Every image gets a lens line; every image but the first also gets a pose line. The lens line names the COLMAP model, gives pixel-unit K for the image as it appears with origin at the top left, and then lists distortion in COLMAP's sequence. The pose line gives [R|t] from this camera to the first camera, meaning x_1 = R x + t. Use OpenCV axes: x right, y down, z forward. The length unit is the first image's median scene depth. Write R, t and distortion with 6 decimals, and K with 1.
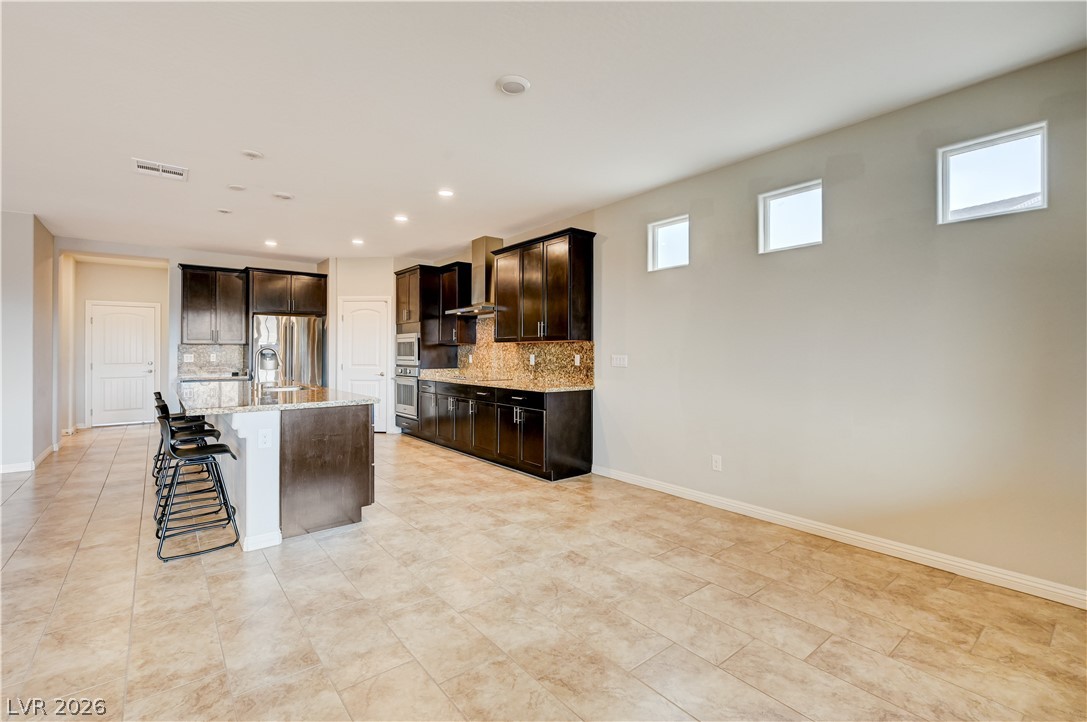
lens RADIAL K [[480.7, 0, 552.1], [0, 480.7, 350.8], [0, 0, 1]] dist [-0.000186, -0.000675]
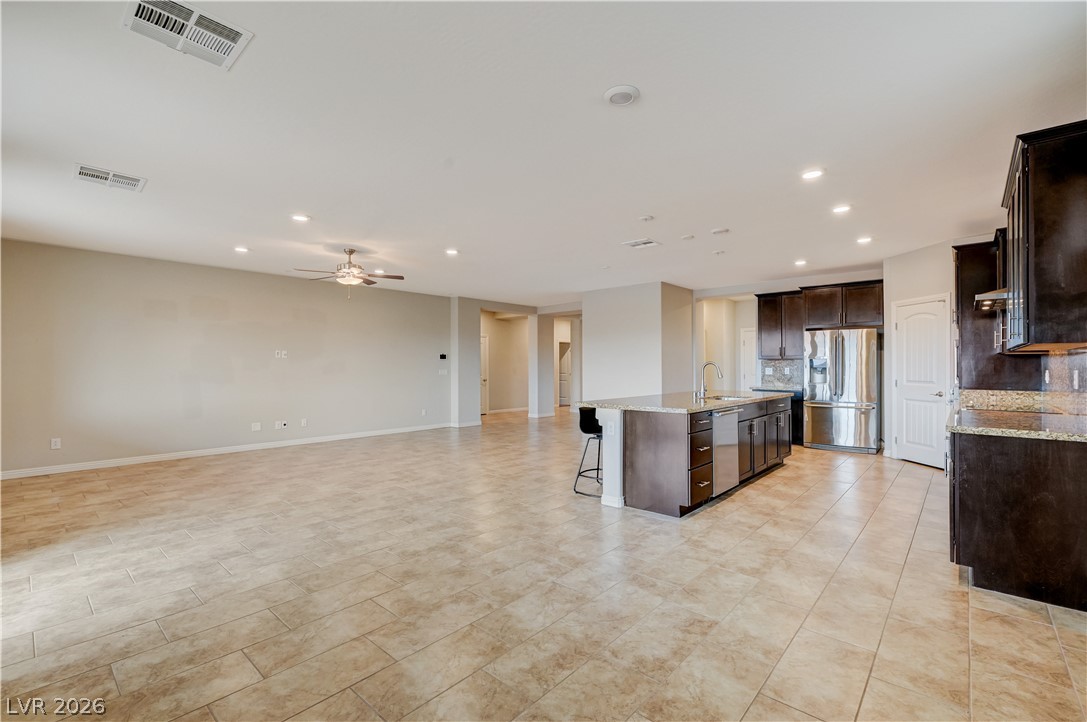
lens RADIAL K [[480.7, 0, 548.1], [0, 480.7, 359.8], [0, 0, 1]] dist [-0.000186, -0.000675]
pose [[0.154625, -0.015528, -0.987851, 0.540695], [0.004227, 0.999878, -0.015056, 0.003921], [0.987964, -0.001848, 0.154672, 0.432039]]
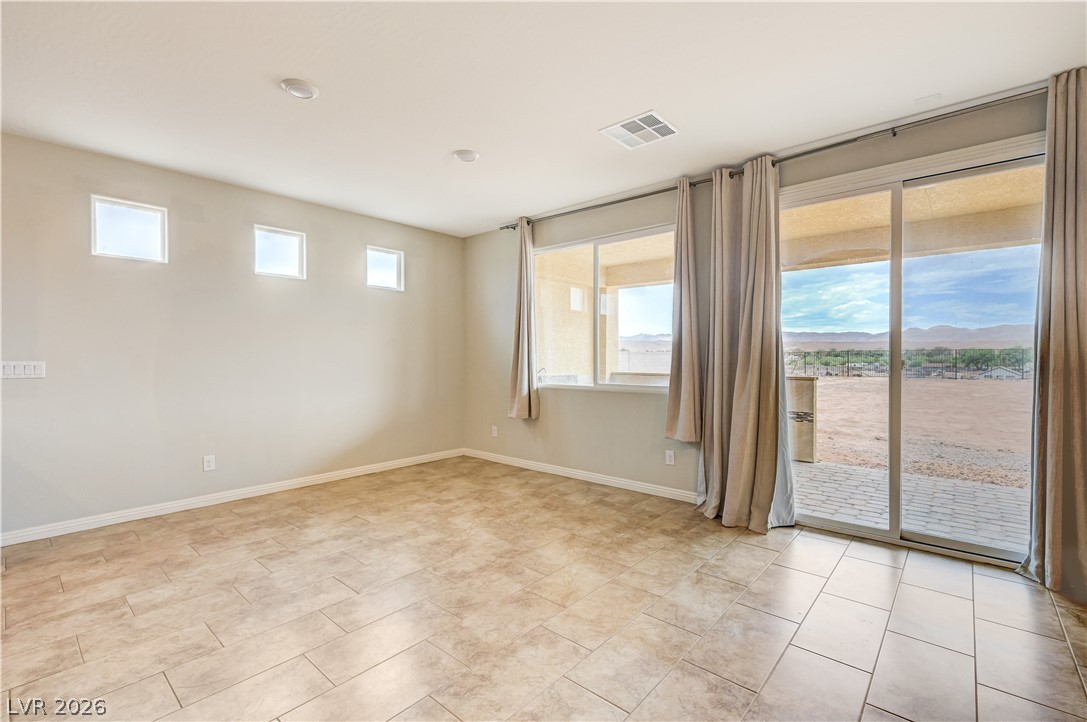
lens RADIAL K [[480.7, 0, 545.7], [0, 480.7, 362.2], [0, 0, 1]] dist [-0.000186, -0.000675]
pose [[-0.161240, -0.012266, 0.986839, -0.715724], [0.001809, 0.999917, 0.012724, 0.004461], [-0.986914, 0.003837, -0.161205, 0.407295]]
